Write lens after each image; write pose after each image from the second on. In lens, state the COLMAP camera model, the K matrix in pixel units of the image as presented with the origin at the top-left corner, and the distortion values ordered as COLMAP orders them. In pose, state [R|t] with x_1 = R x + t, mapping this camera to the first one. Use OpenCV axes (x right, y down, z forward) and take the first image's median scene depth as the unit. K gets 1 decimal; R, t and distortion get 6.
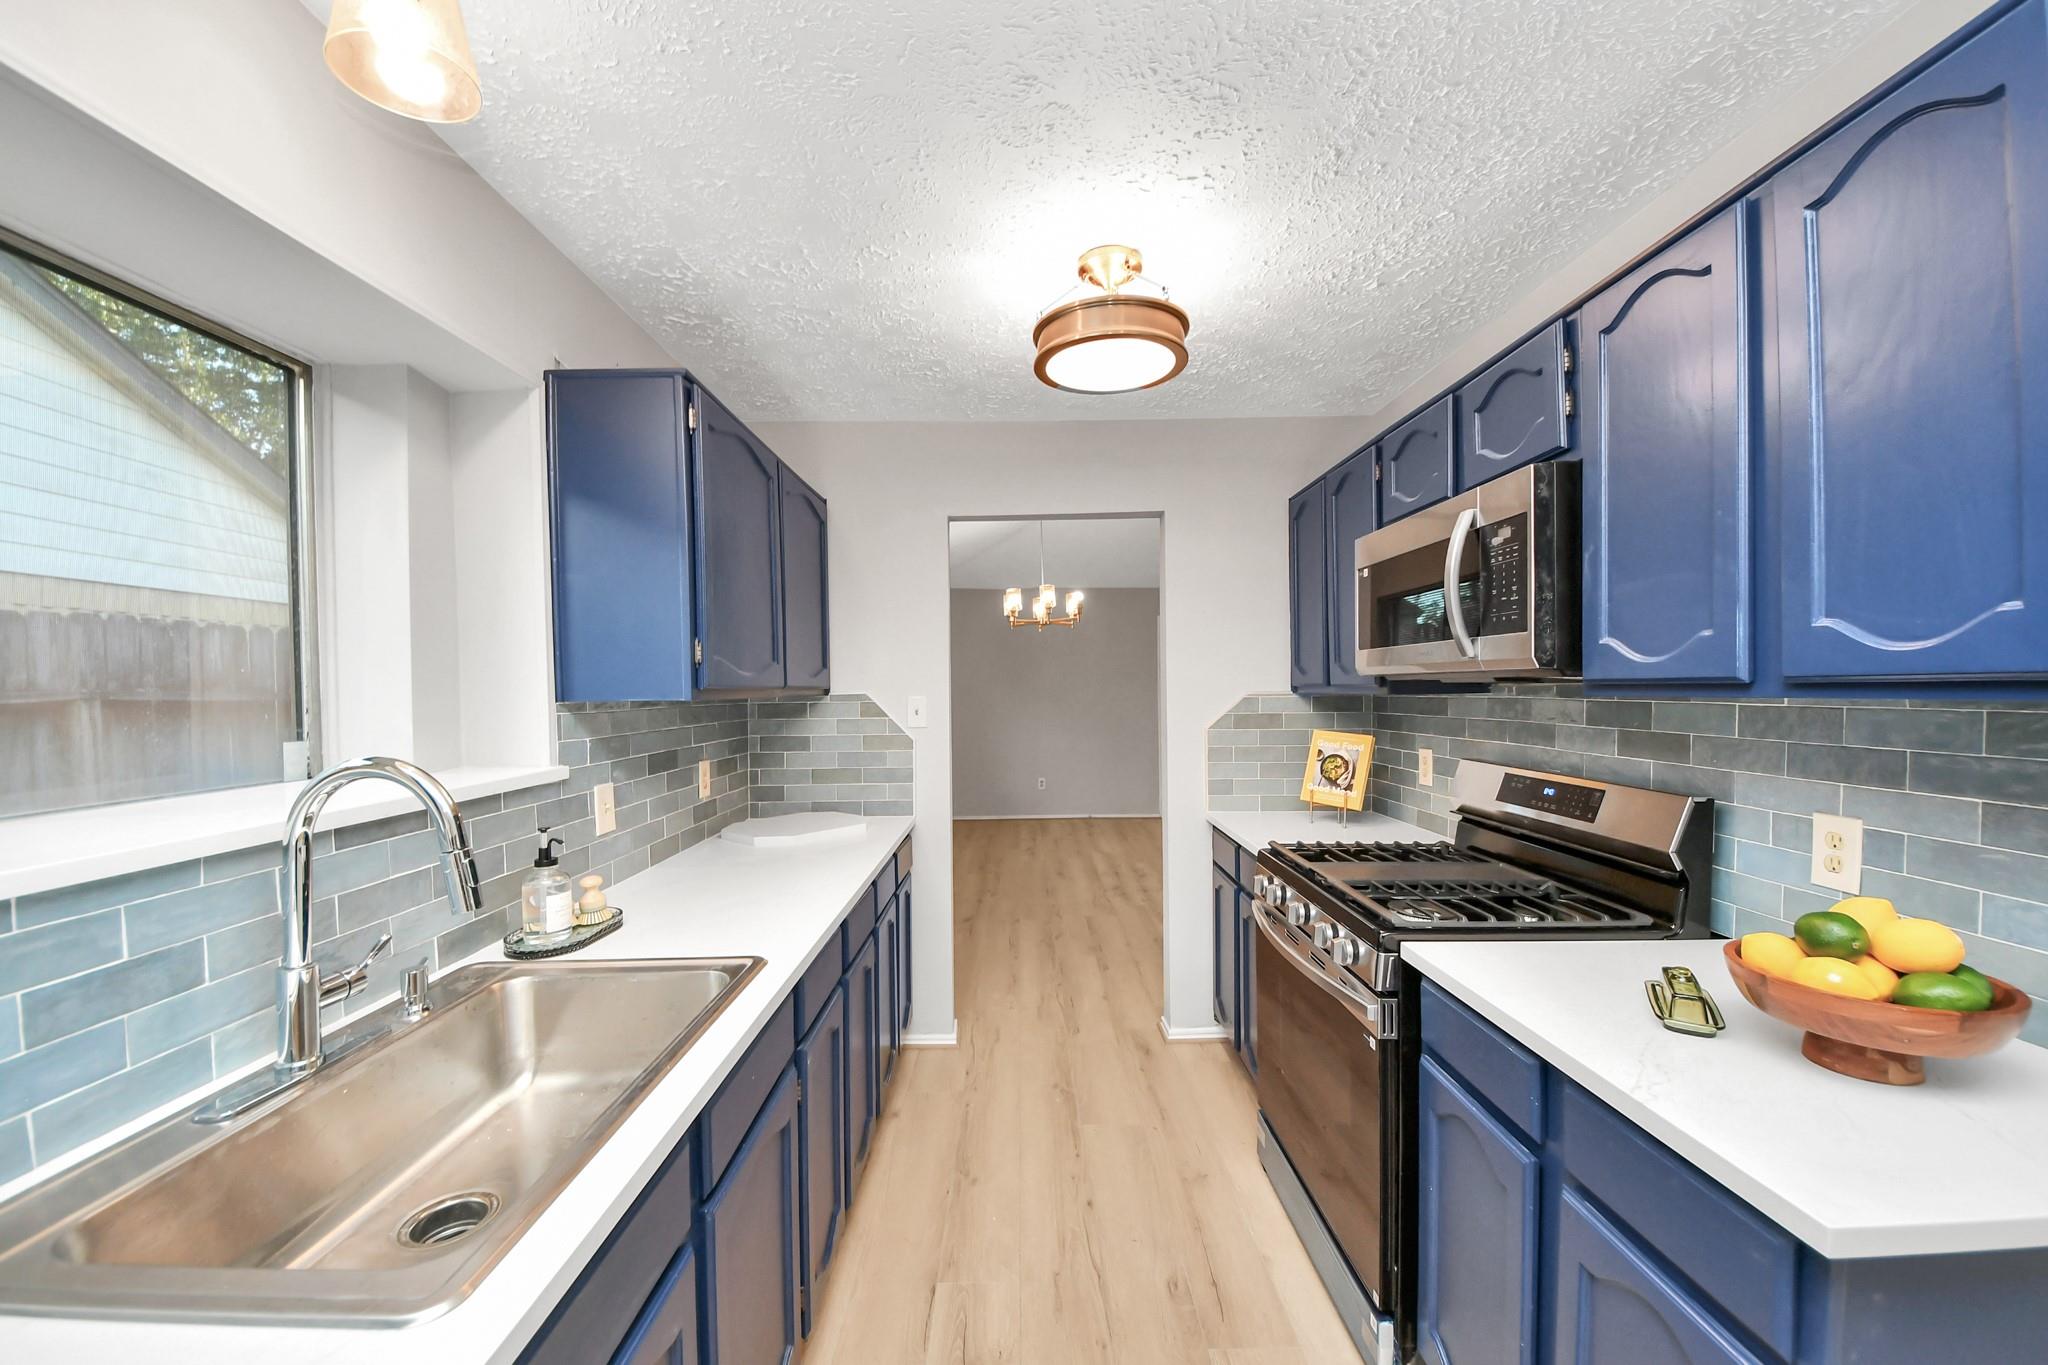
lens RADIAL K [[734.7, 0, 1034.0], [0, 734.7, 699.3], [0, 0, 1]] dist [-0.006569, -0.005229]
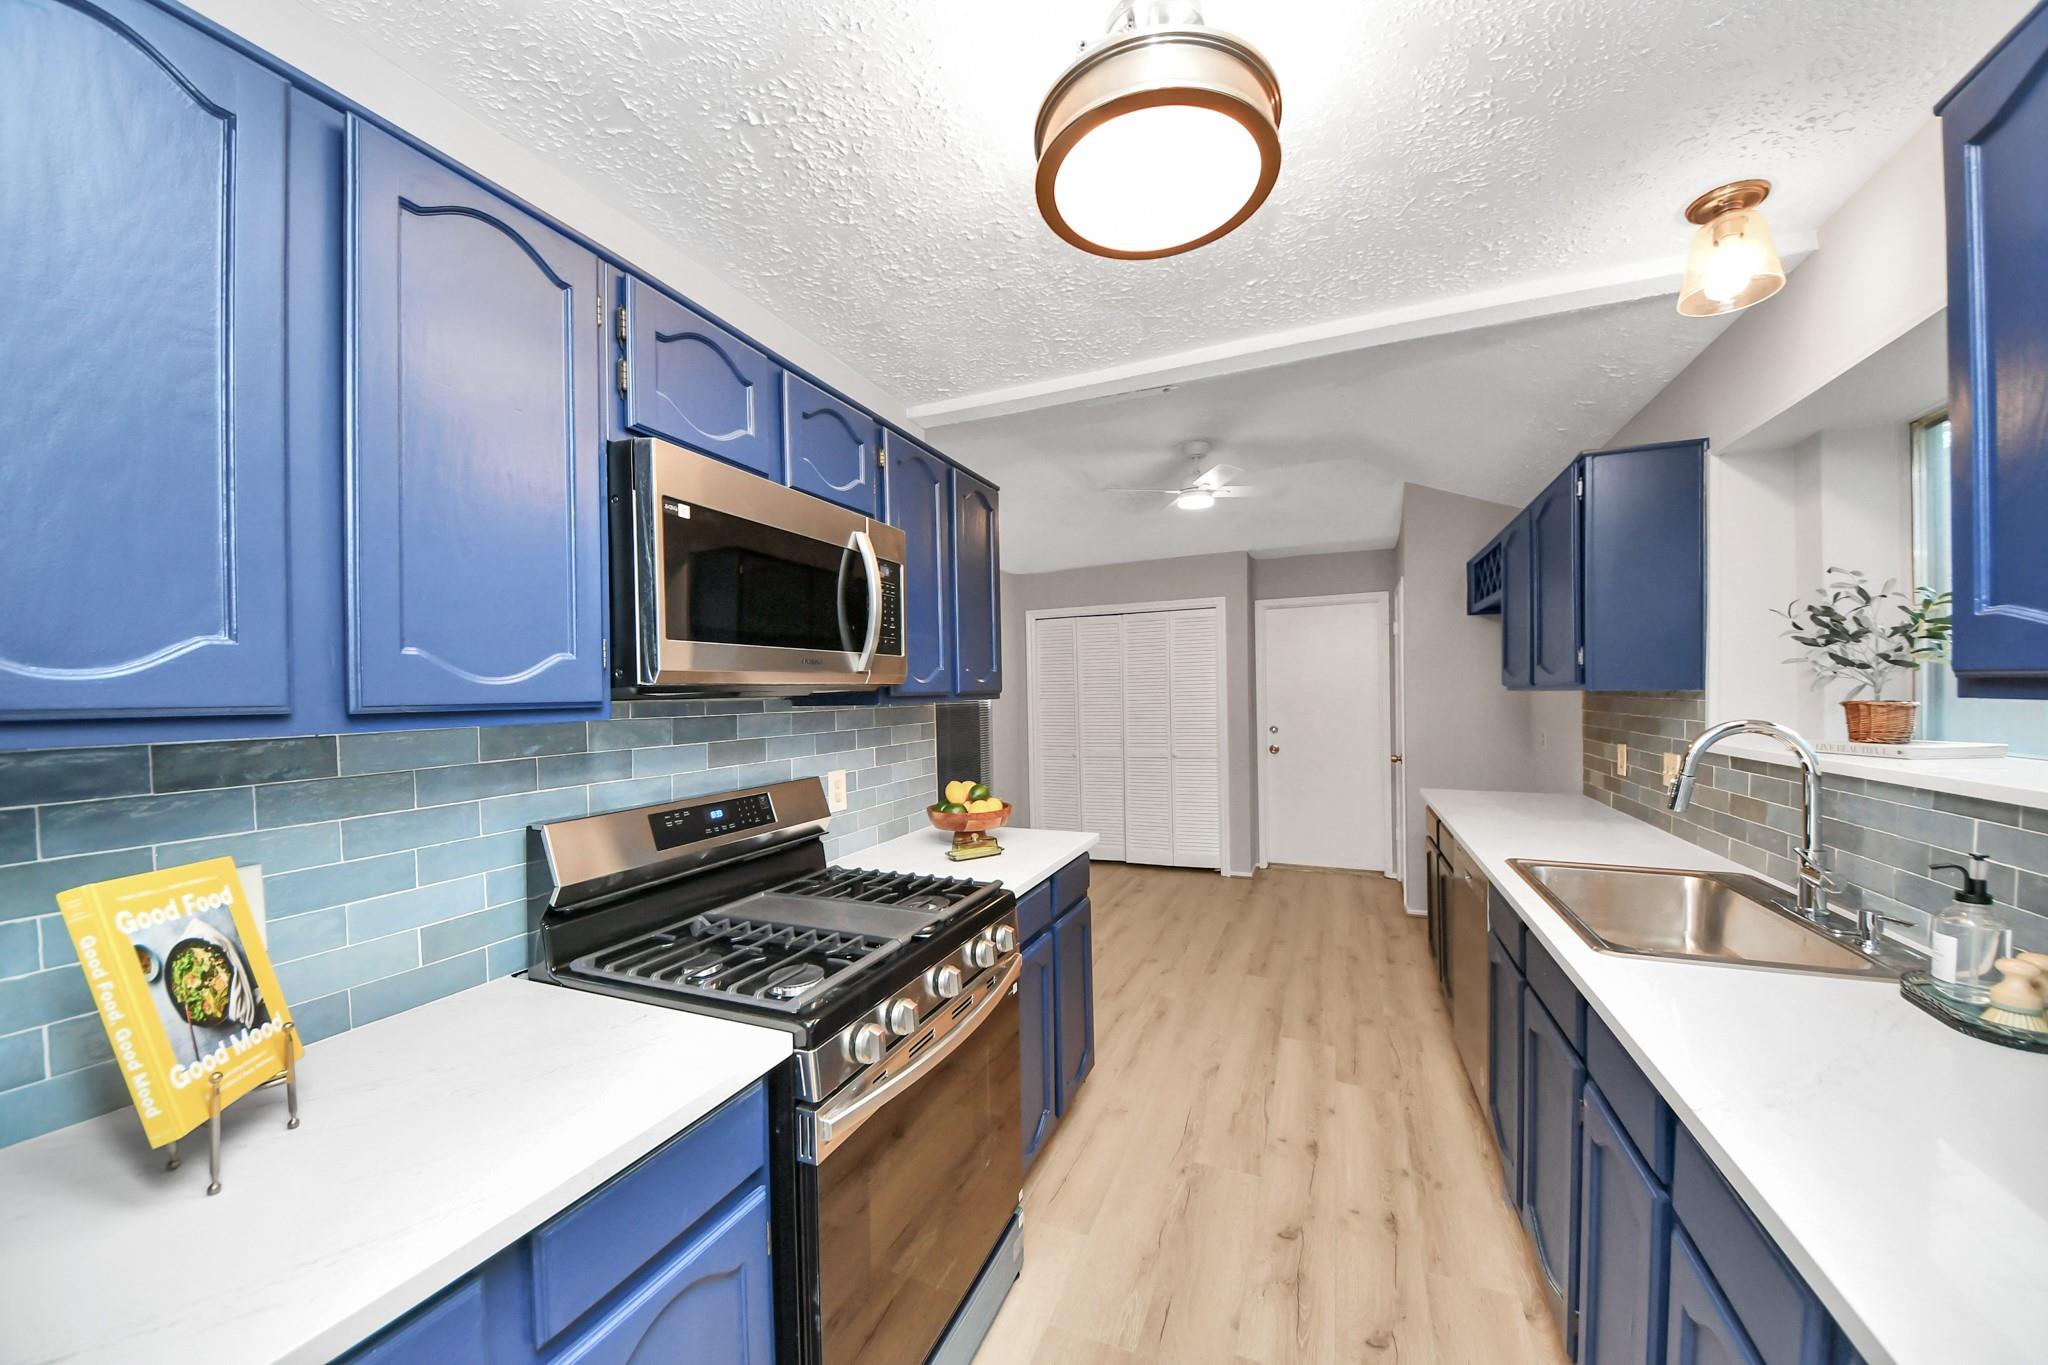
lens RADIAL K [[734.7, 0, 1022.1], [0, 734.7, 689.6], [0, 0, 1]] dist [-0.006569, -0.005229]
pose [[-0.913472, 0.023318, 0.406234, -0.027522], [0.030741, 0.999458, 0.011755, -0.021628], [-0.405740, 0.023225, -0.913694, 1.125388]]
